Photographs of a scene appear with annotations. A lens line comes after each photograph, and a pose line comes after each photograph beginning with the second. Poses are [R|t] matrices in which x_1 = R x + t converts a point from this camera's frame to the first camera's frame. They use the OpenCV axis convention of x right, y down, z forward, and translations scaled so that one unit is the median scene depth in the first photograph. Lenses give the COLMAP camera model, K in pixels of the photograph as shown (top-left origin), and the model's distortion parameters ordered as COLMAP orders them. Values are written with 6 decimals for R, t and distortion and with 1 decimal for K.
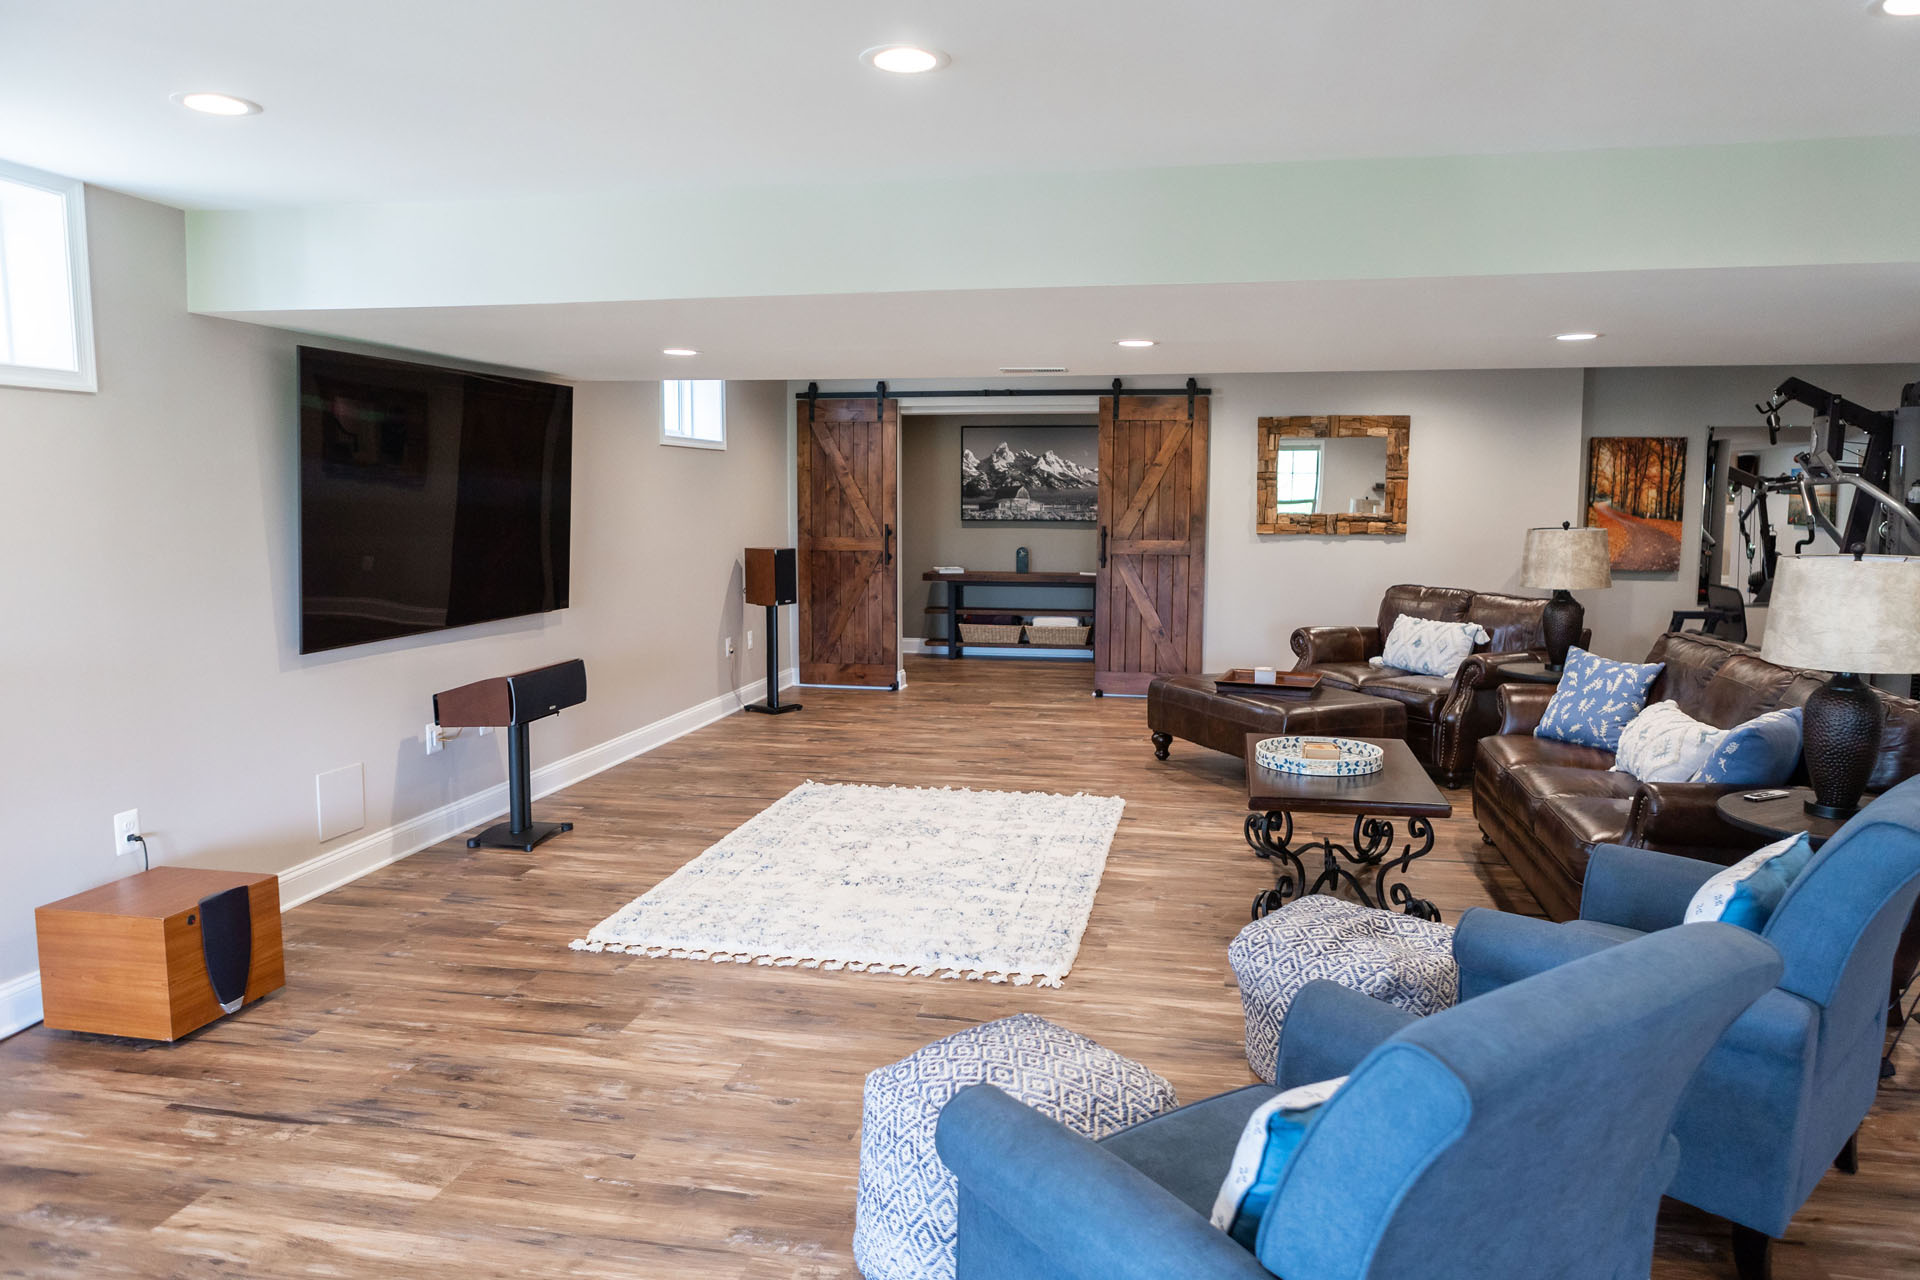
lens RADIAL K [[1309.1, 0, 960.0], [0, 1309.1, 640.0], [0, 0, 1]] dist [-0.024372, 0.004448]
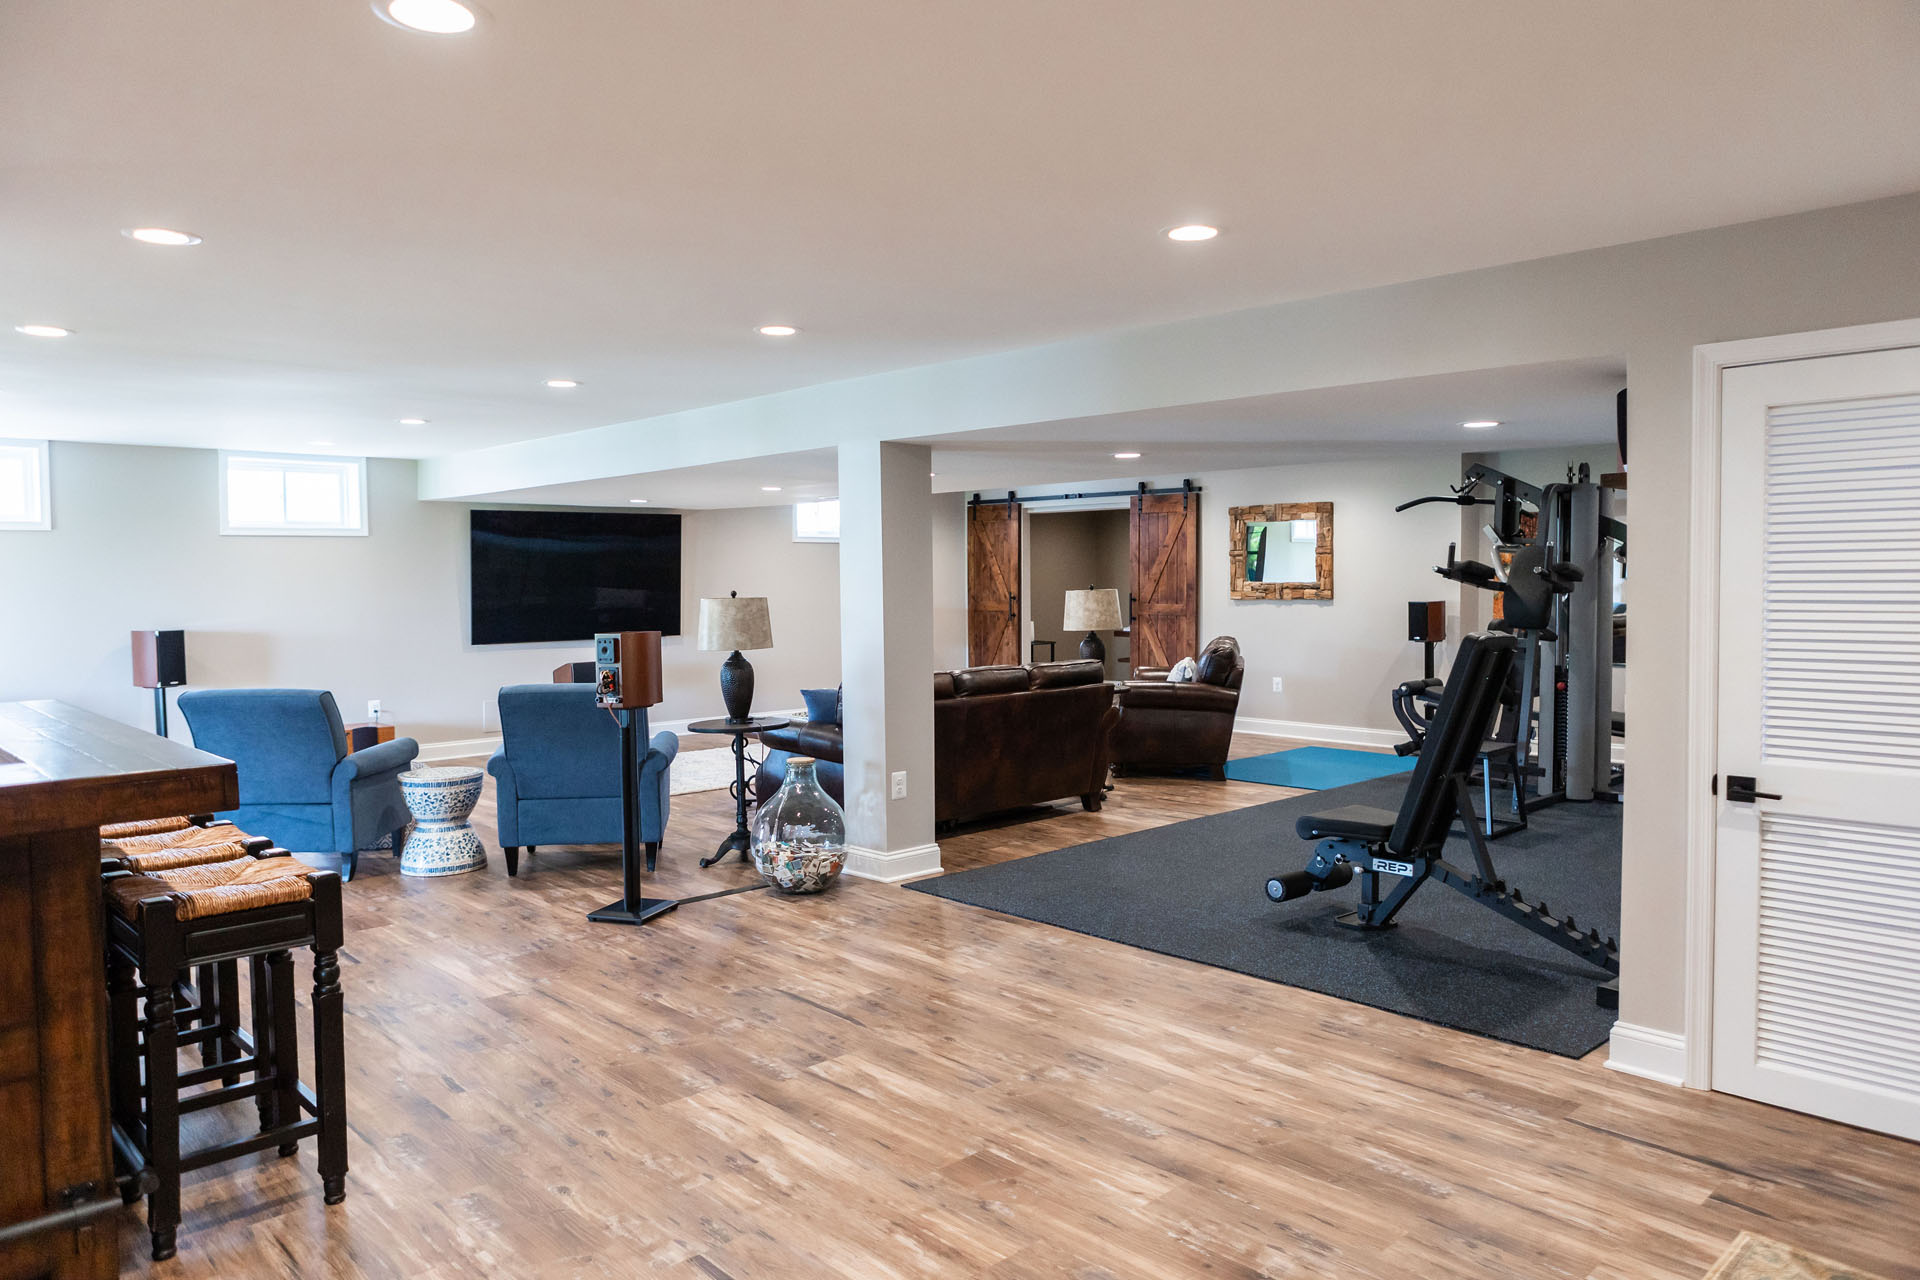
lens RADIAL K [[1299.6, 0, 969.2], [0, 1299.6, 638.4], [0, 0, 1]] dist [-0.028486, 0.019934]
pose [[0.813757, 0.019303, -0.580885, 0.771323], [-0.054328, 0.997599, -0.042957, 0.024904], [0.578661, 0.066514, 0.812852, -0.165973]]
